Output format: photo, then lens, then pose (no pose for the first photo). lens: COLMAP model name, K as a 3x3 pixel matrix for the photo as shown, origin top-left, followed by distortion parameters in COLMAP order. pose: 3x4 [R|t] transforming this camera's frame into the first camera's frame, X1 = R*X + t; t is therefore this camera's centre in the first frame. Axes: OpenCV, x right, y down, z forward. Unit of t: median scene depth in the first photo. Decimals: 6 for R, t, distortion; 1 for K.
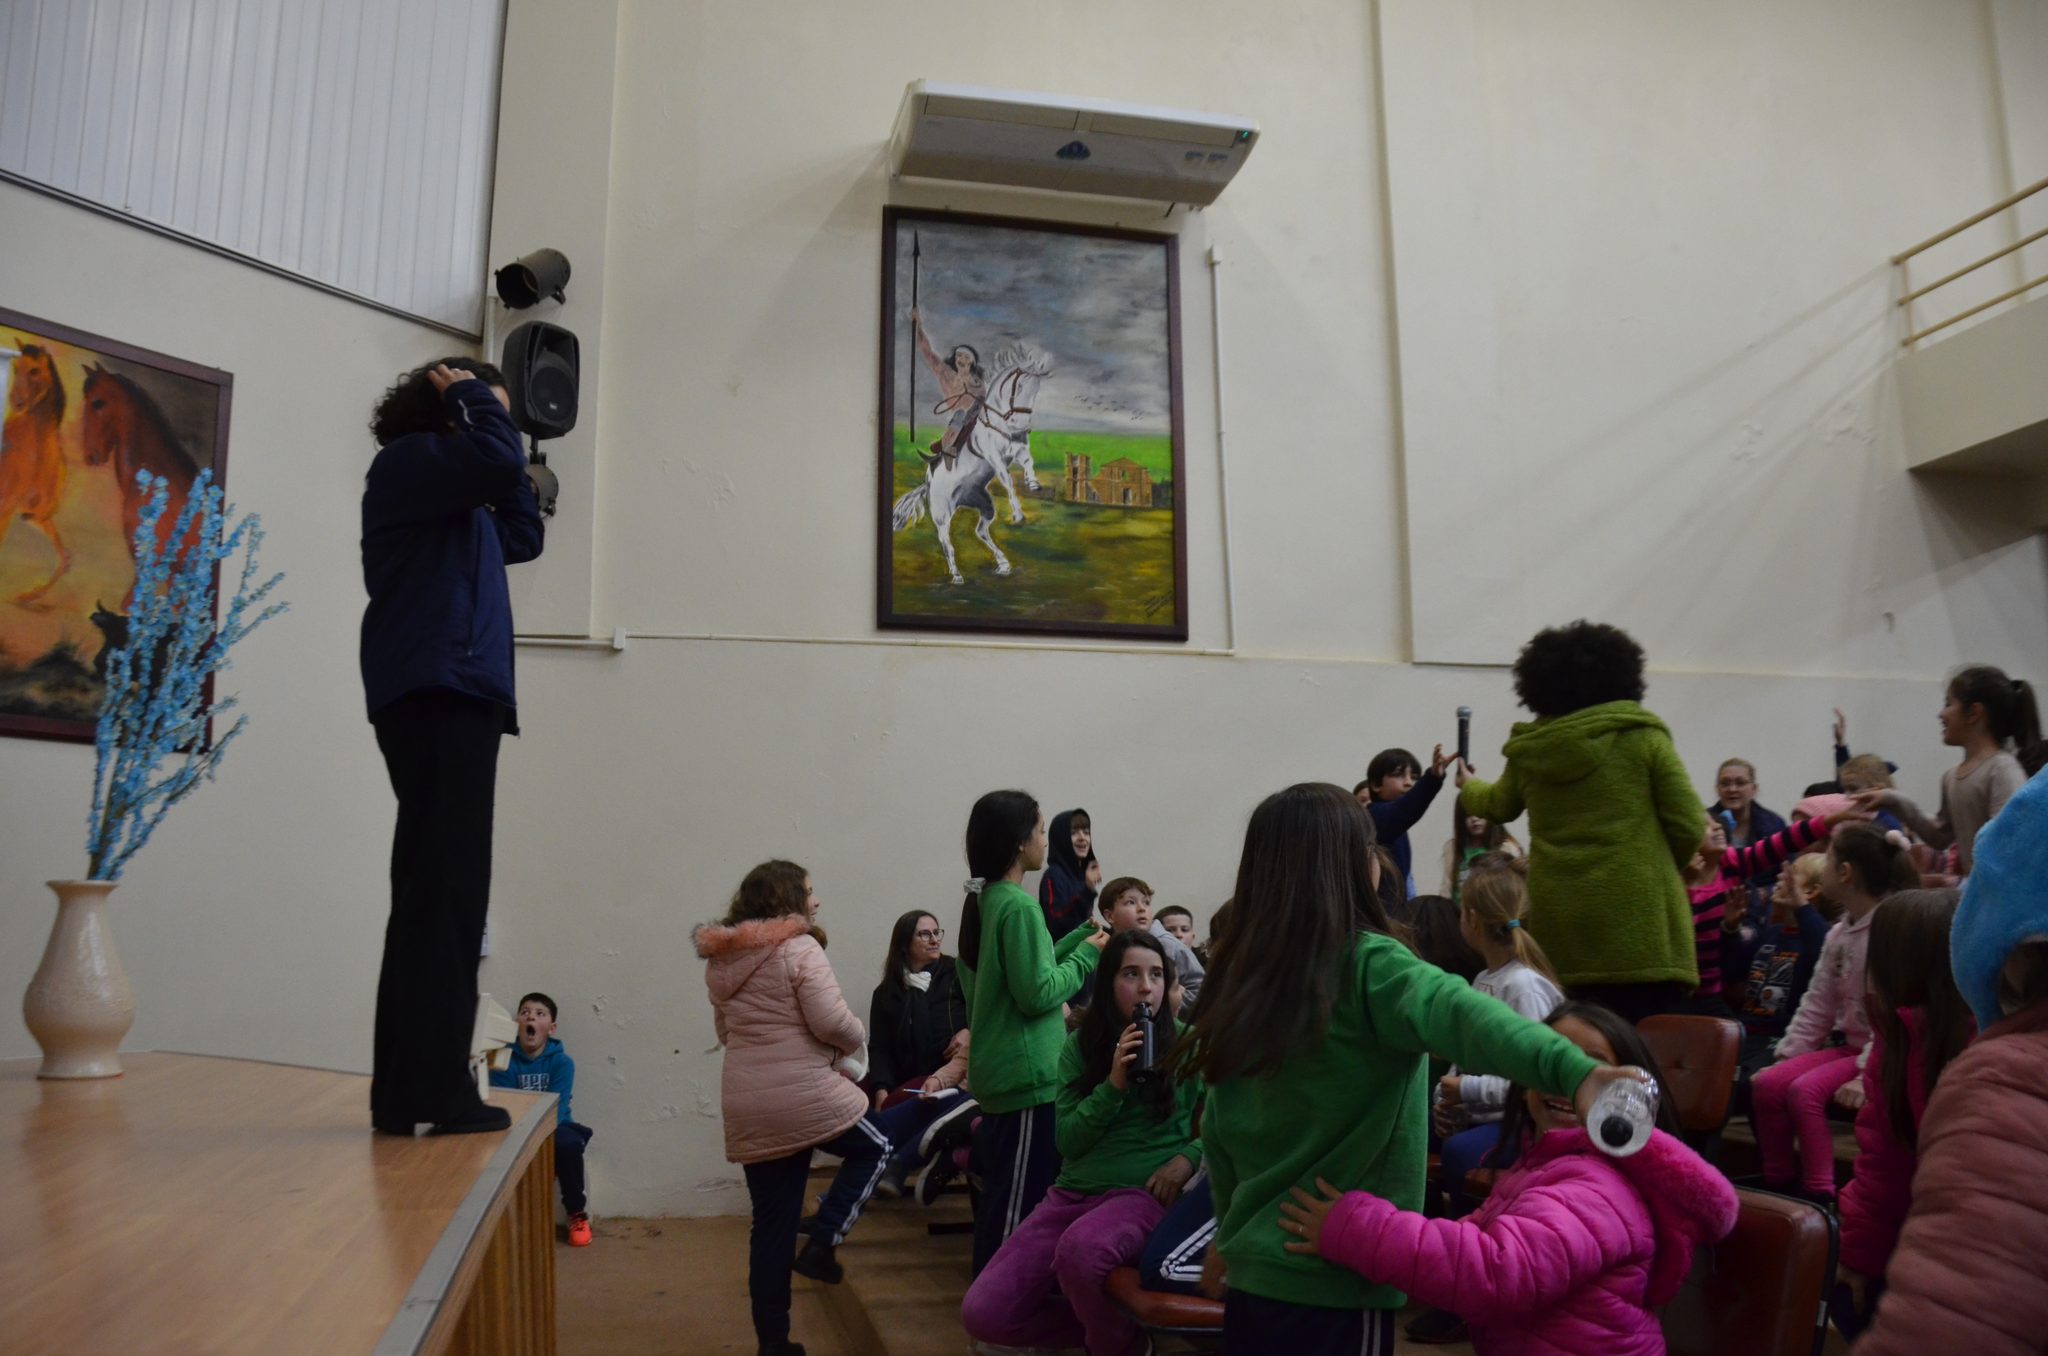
lens RADIAL K [[1604.1, 0, 1025.4], [0, 1604.1, 734.7], [0, 0, 1]] dist [-0.203750, 0.107916]
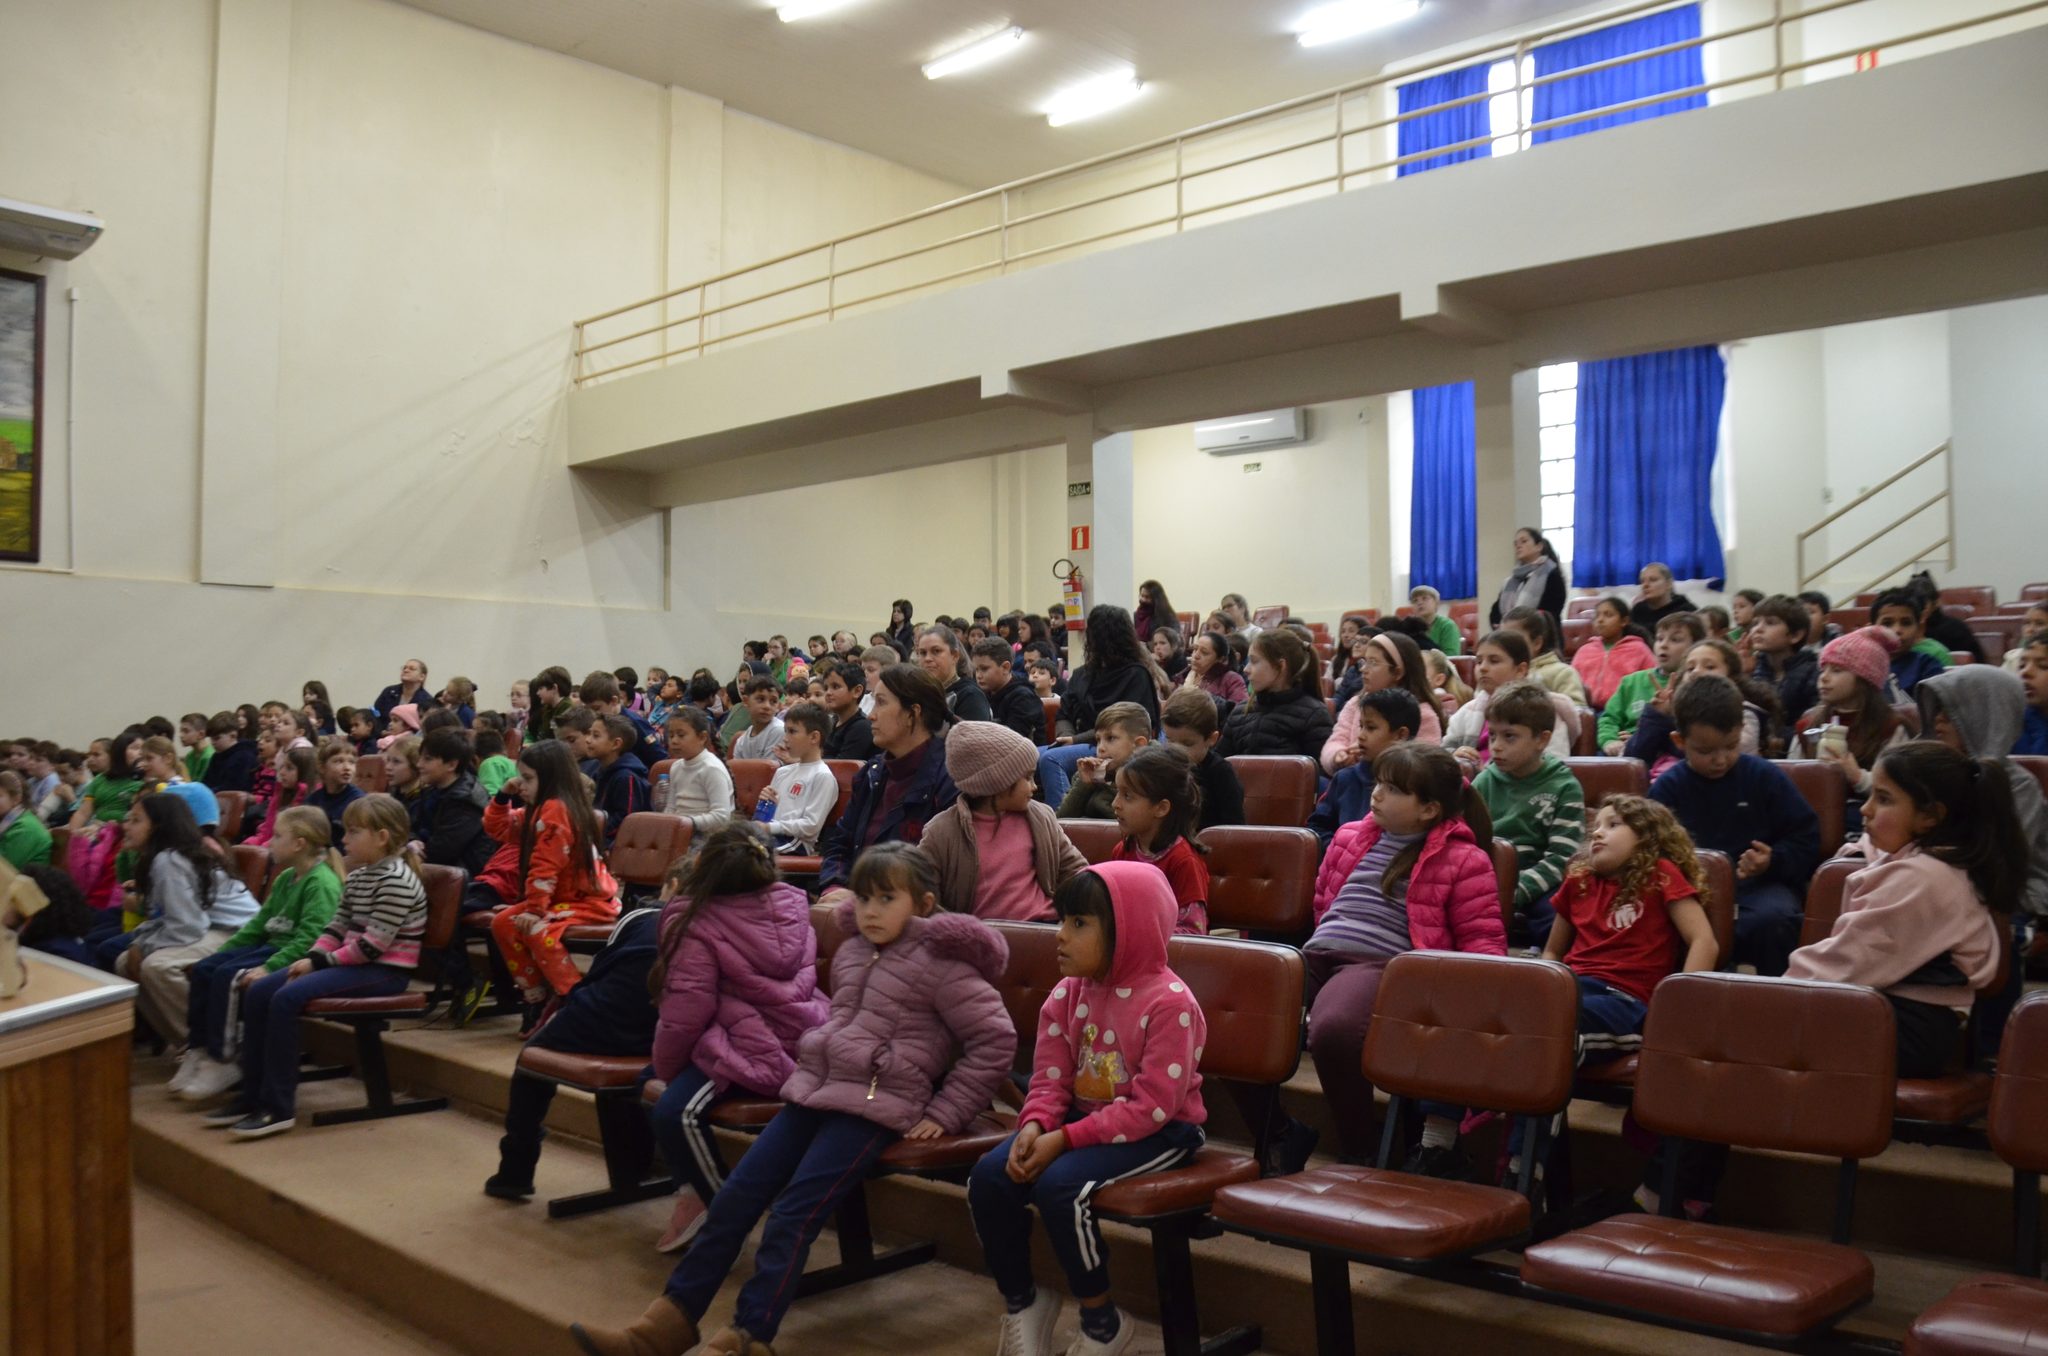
lens RADIAL K [[1693.5, 0, 1014.5], [0, 1693.5, 742.1], [0, 0, 1]] dist [-0.192719, 0.143290]
pose [[0.822654, 0.007878, 0.568487, -0.000364], [-0.066039, 0.994460, 0.081784, -0.074048], [-0.564694, -0.104822, 0.818617, -0.764009]]
